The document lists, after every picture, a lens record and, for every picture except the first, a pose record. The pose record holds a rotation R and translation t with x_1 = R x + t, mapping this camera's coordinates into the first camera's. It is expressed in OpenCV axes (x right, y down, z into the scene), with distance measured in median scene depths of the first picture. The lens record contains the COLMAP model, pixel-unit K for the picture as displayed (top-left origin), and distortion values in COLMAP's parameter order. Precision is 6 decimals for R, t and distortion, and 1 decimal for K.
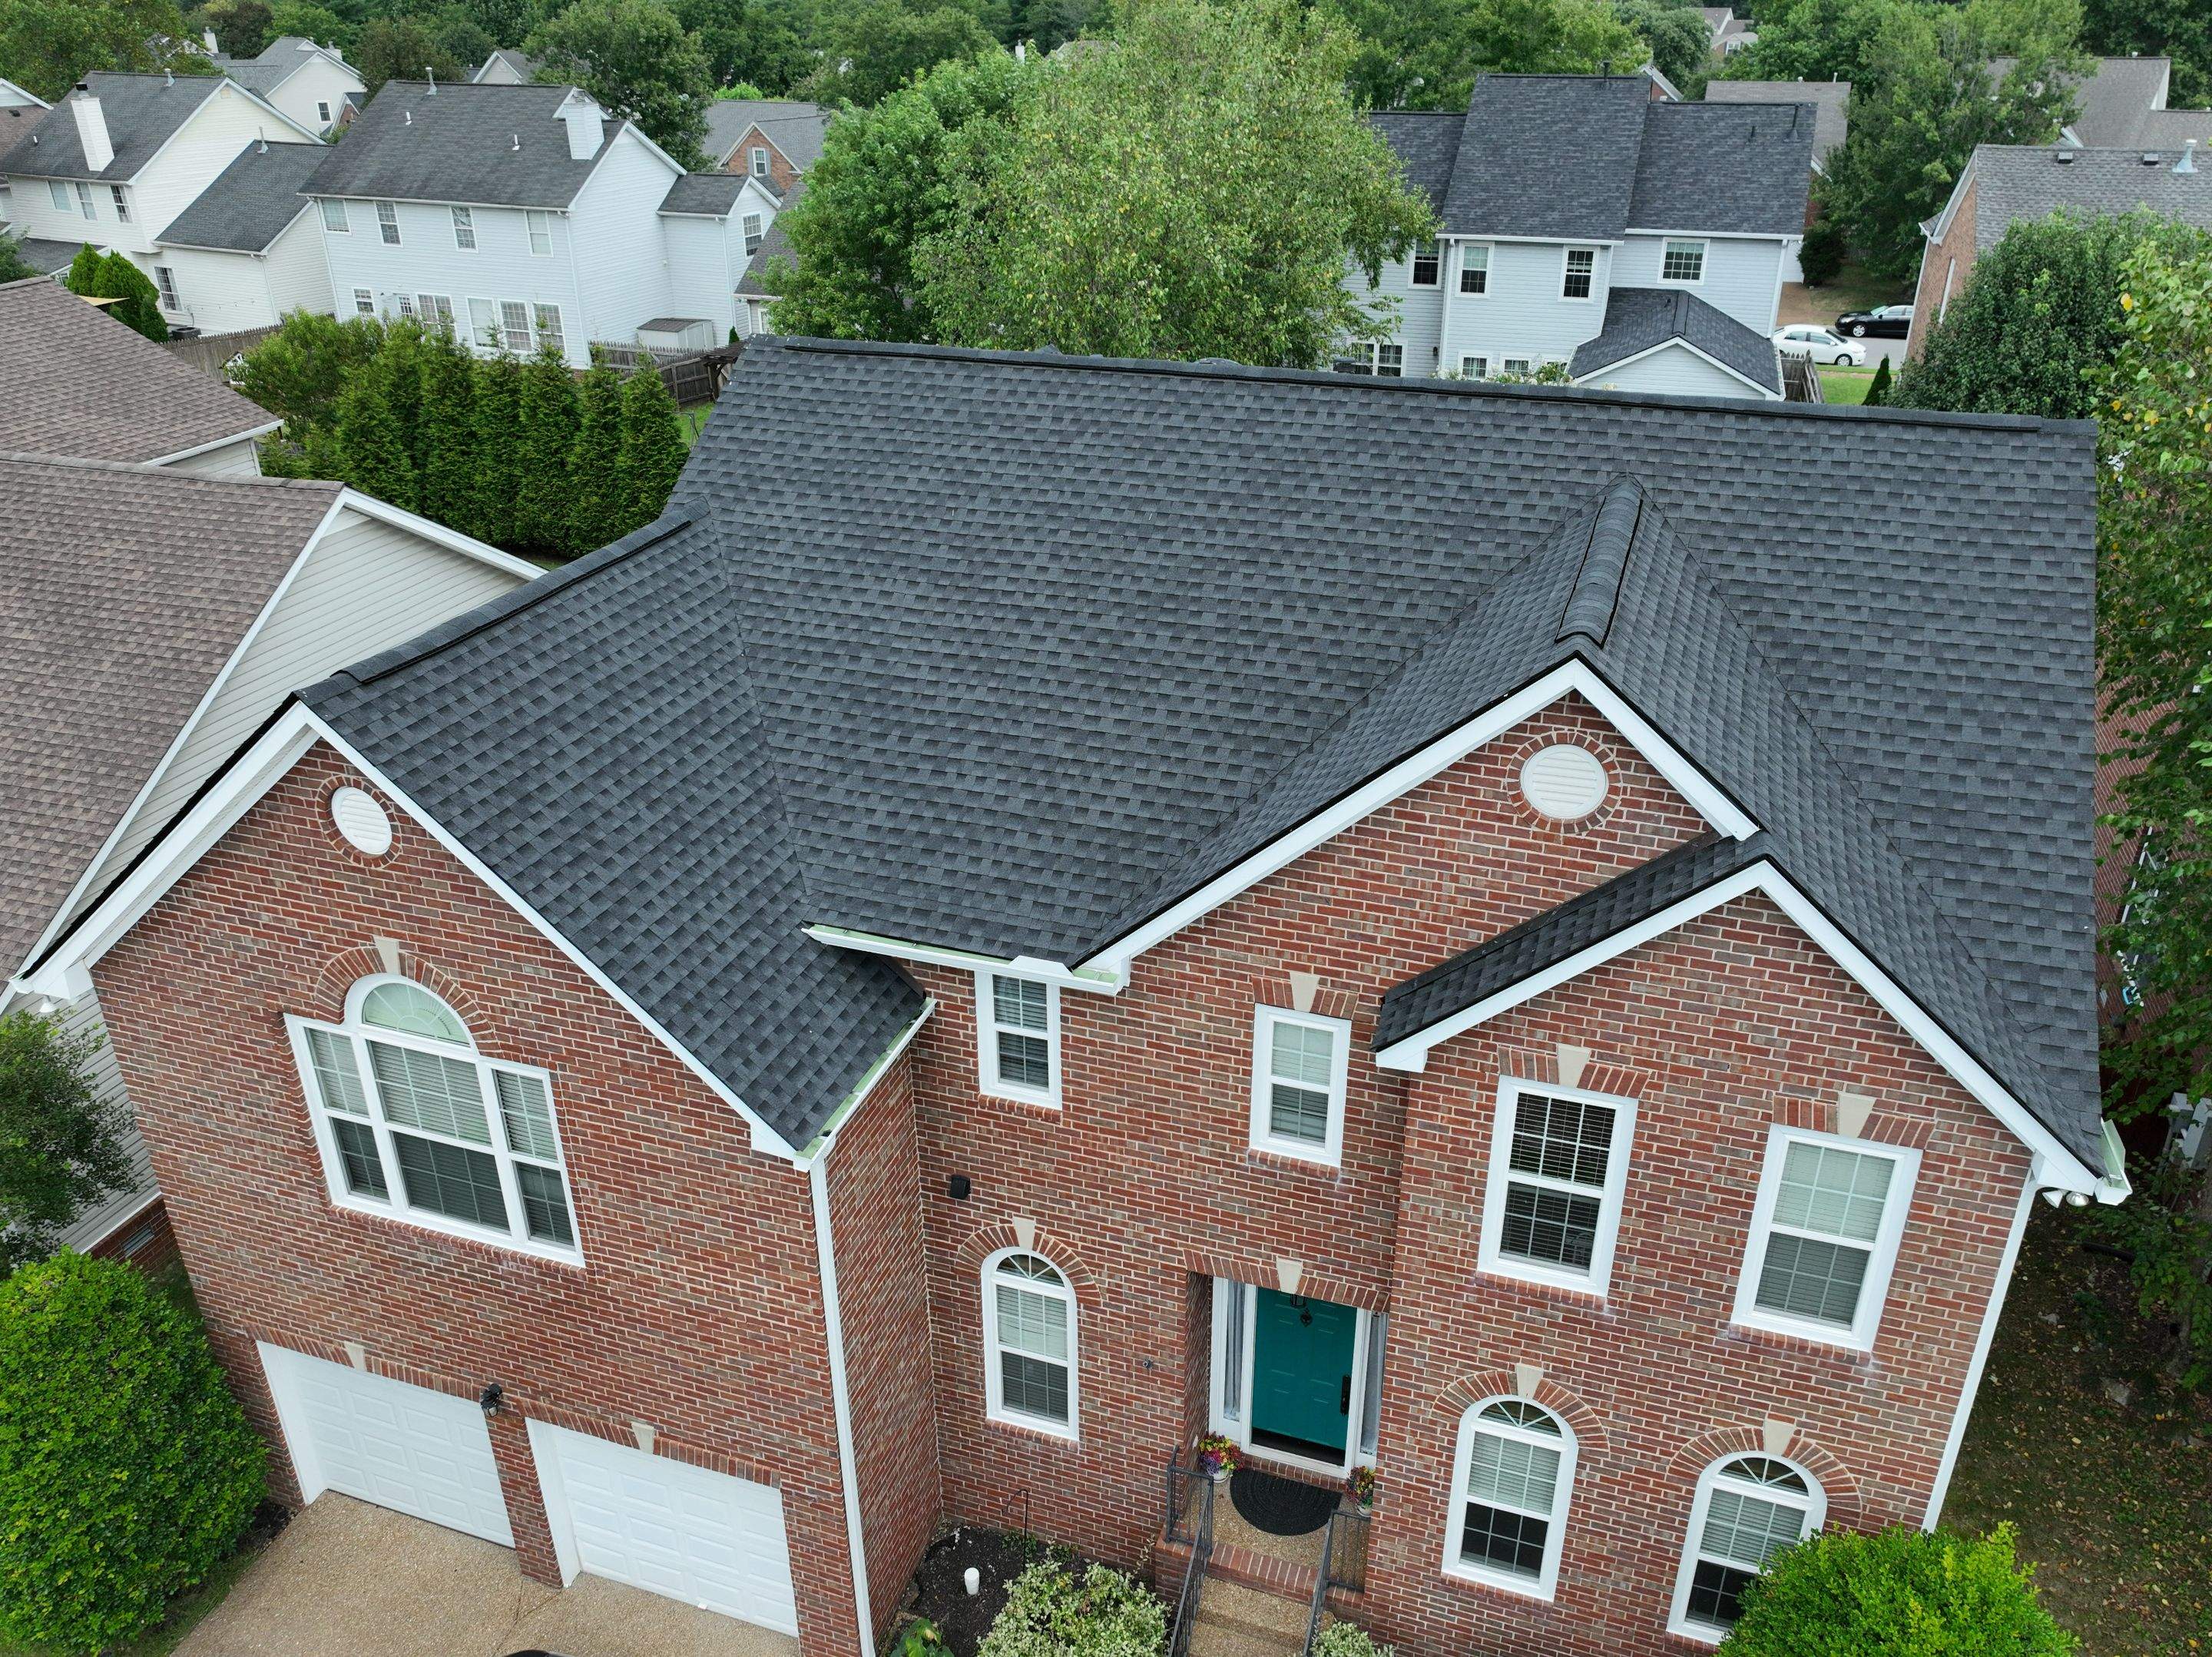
lens RADIAL K [[1685.5, 0, 1113.9], [0, 1685.5, 829.1], [0, 0, 1]] dist [-0.002164, 0.017604]
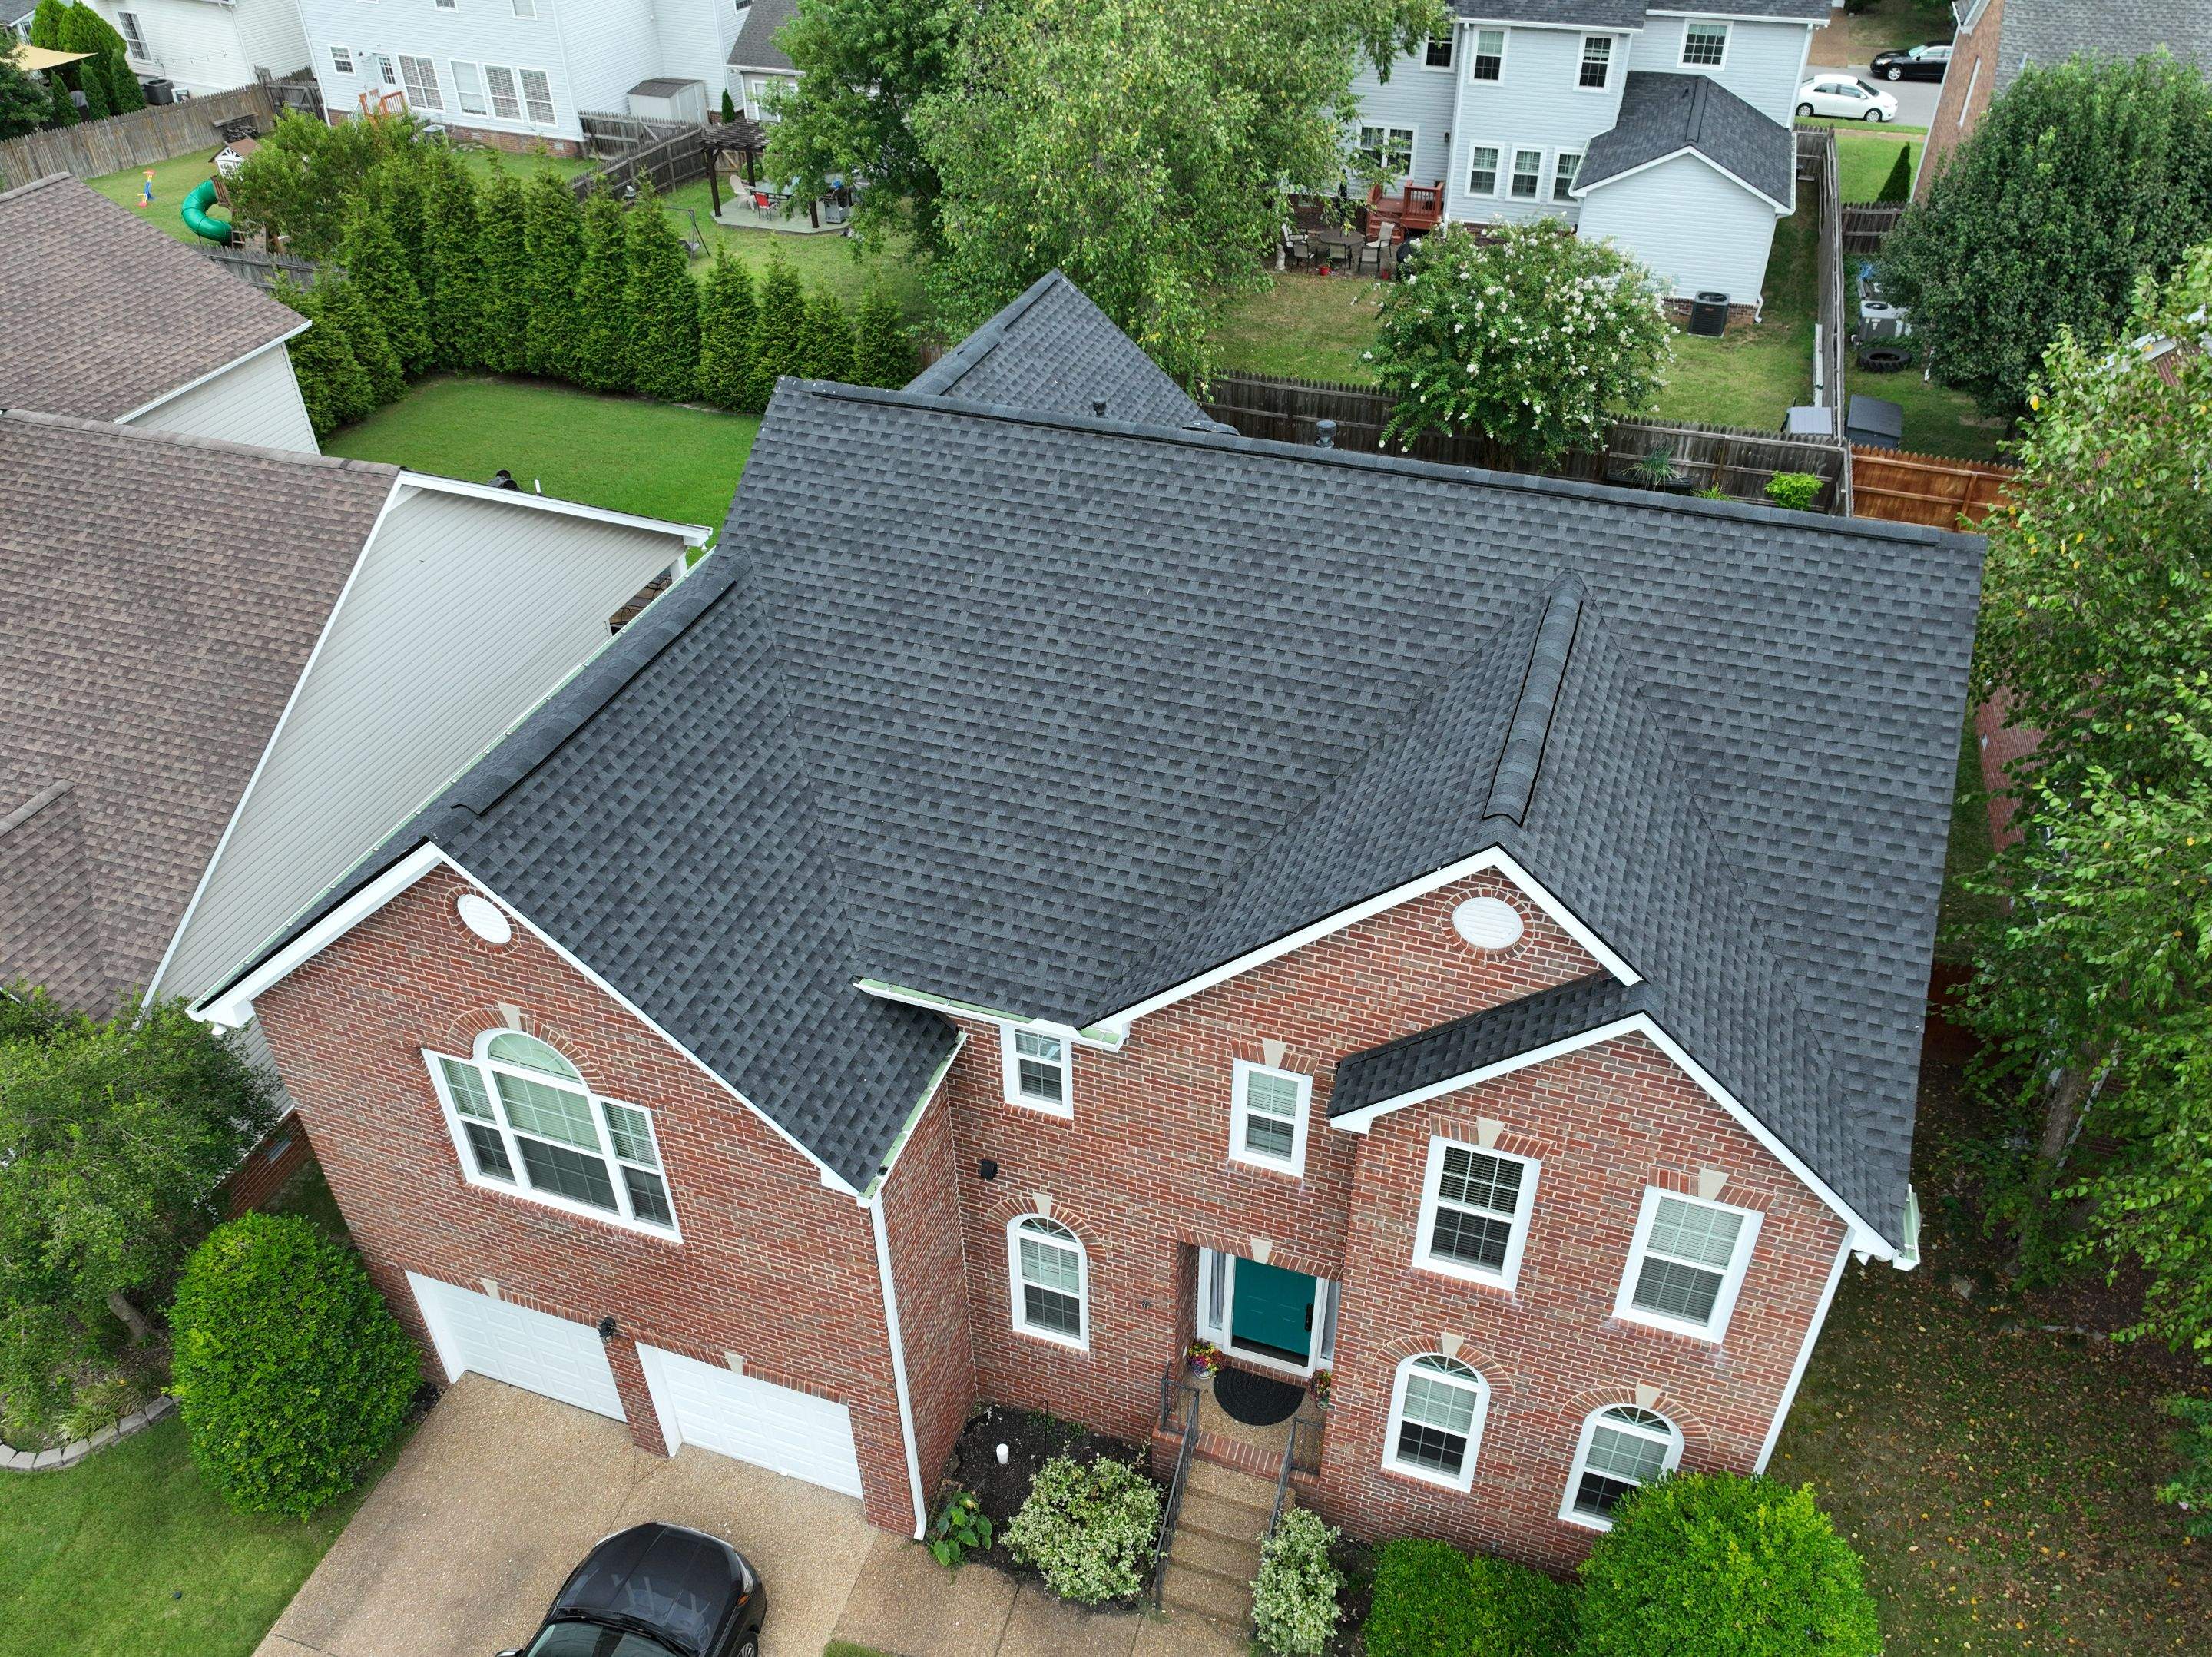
lens RADIAL K [[1685.5, 0, 1112.8], [0, 1685.5, 831.9], [0, 0, 1]] dist [-0.002164, 0.017604]
pose [[0.999984, -0.002363, -0.005152, 0.003783], [0.003253, 0.983619, 0.180231, -0.242638], [0.004641, -0.180245, 0.983611, -0.137916]]
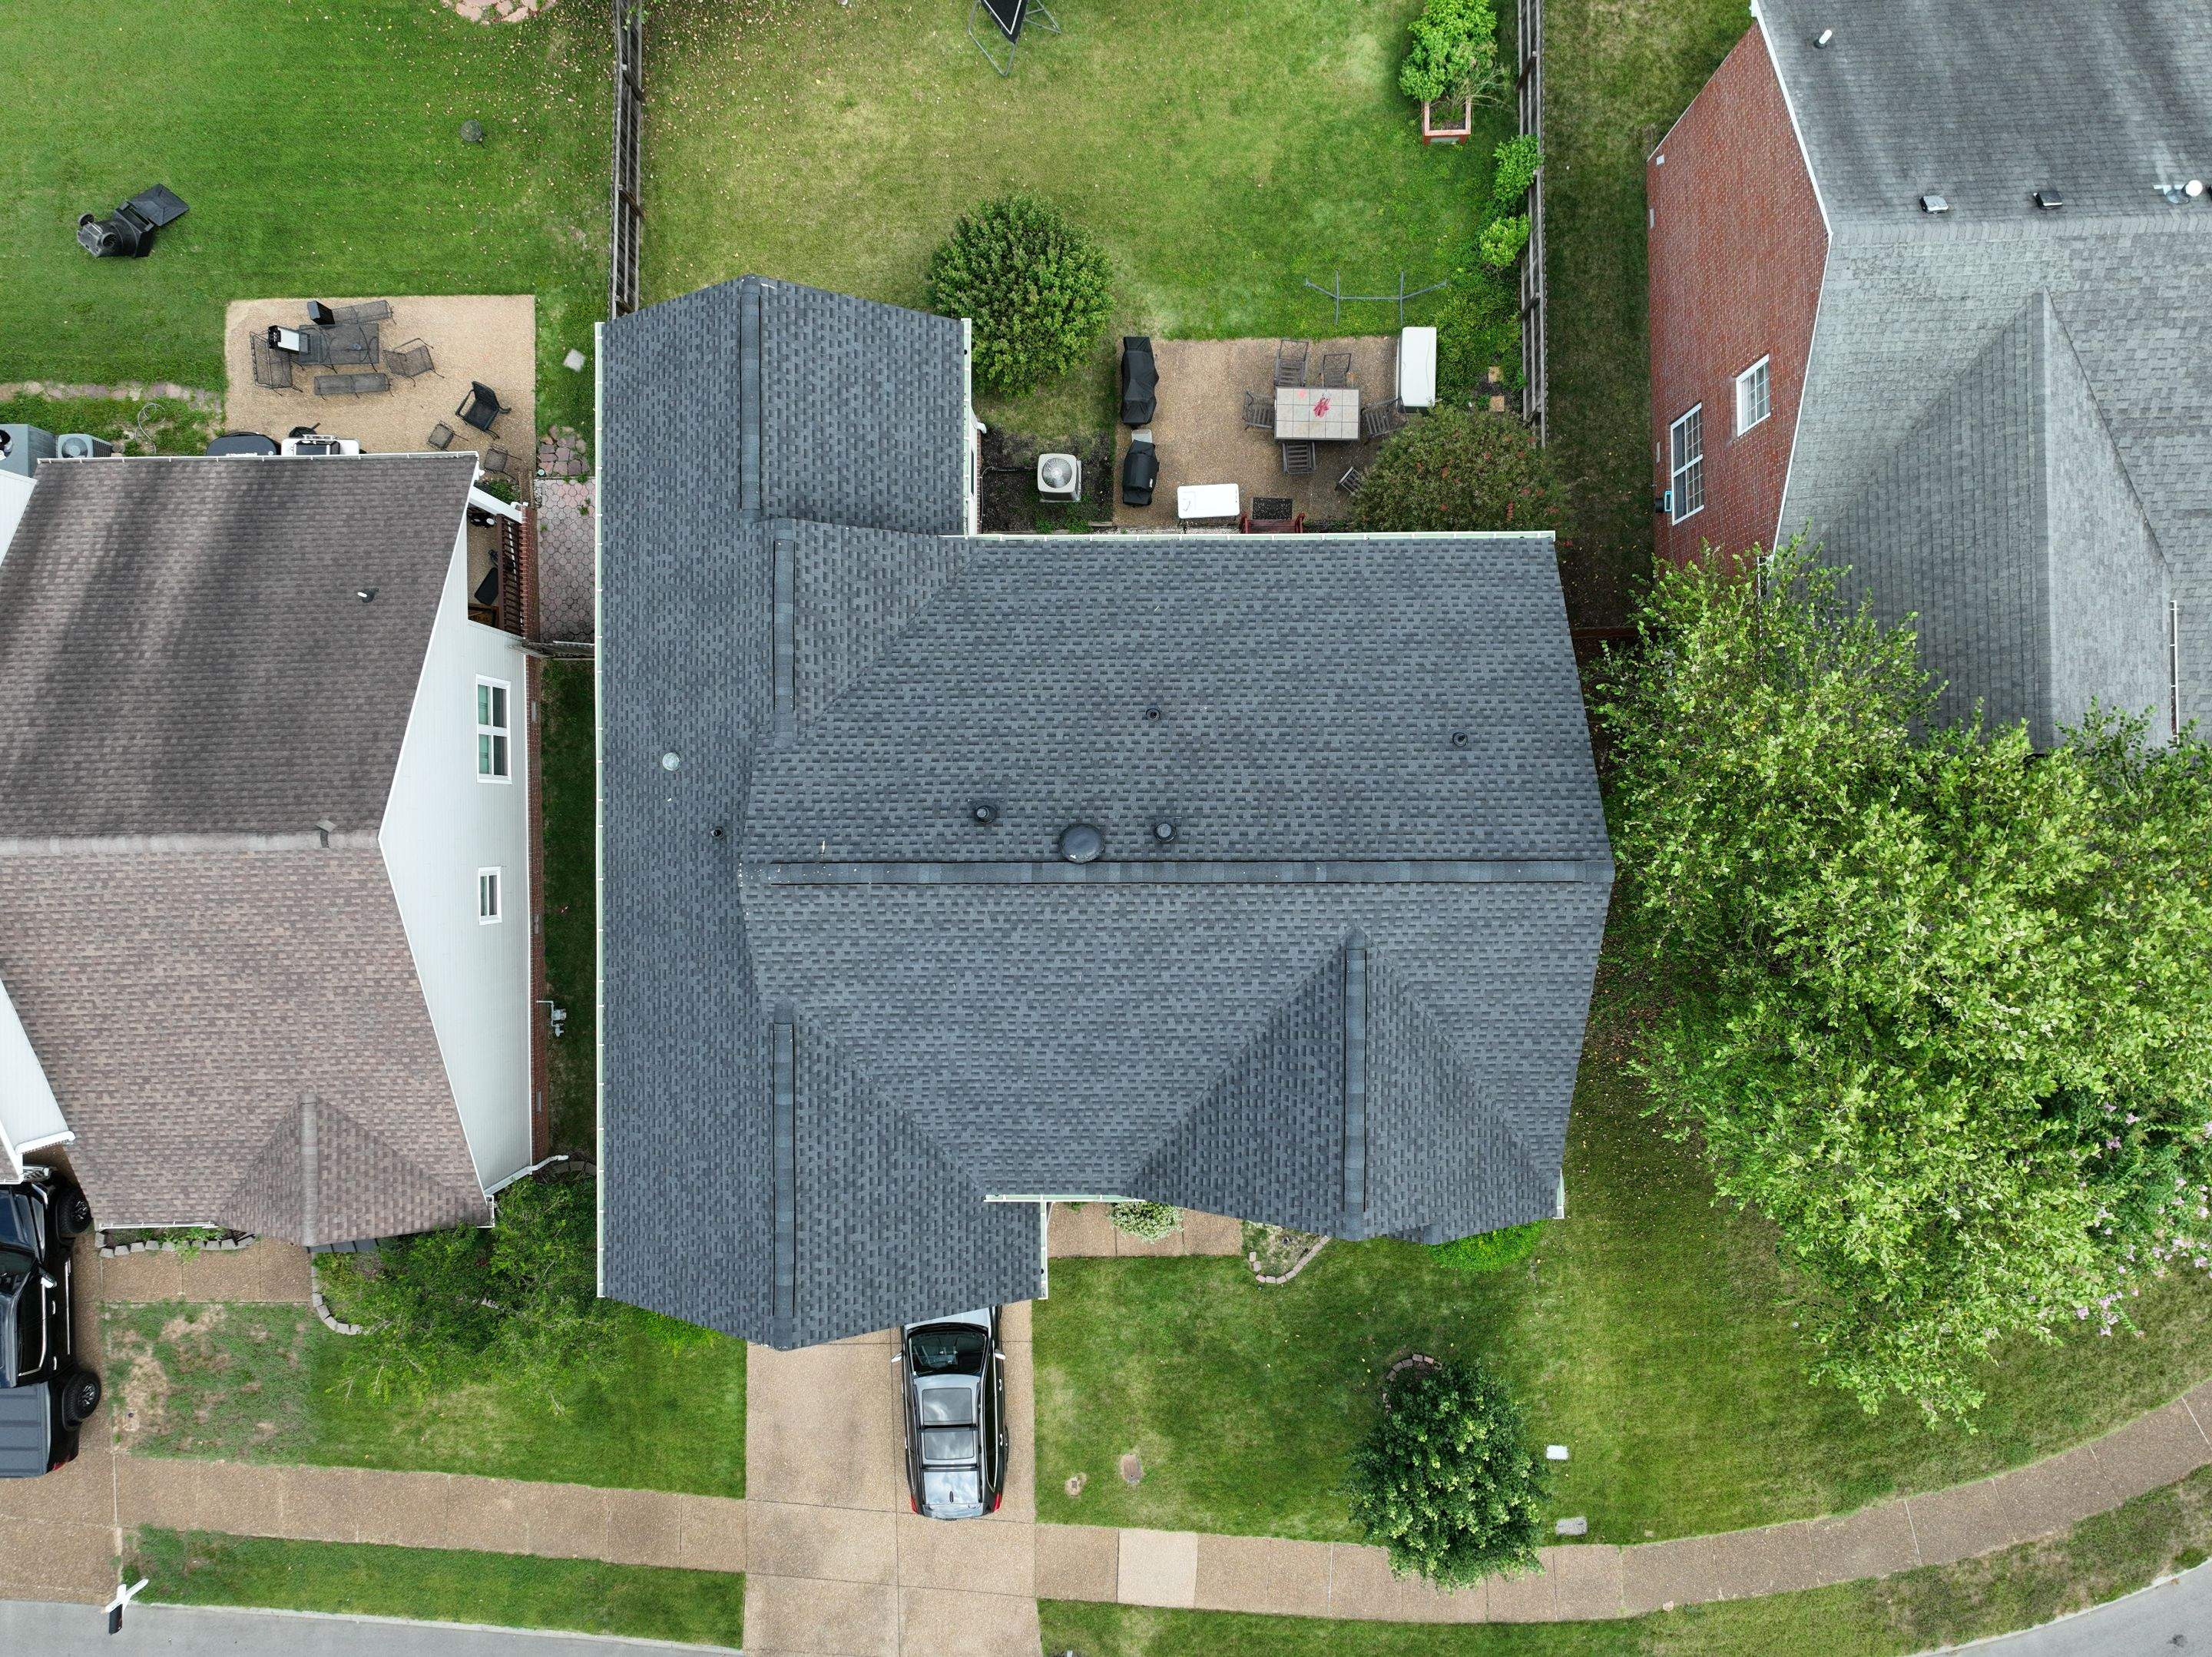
lens RADIAL K [[1685.5, 0, 1114.3], [0, 1685.5, 838.3], [0, 0, 1]] dist [-0.002164, 0.017604]
pose [[0.945259, -0.325961, -0.015307, 0.129619], [0.159055, 0.419272, 0.893819, -1.801150], [-0.284933, -0.847325, 0.448166, 0.385090]]
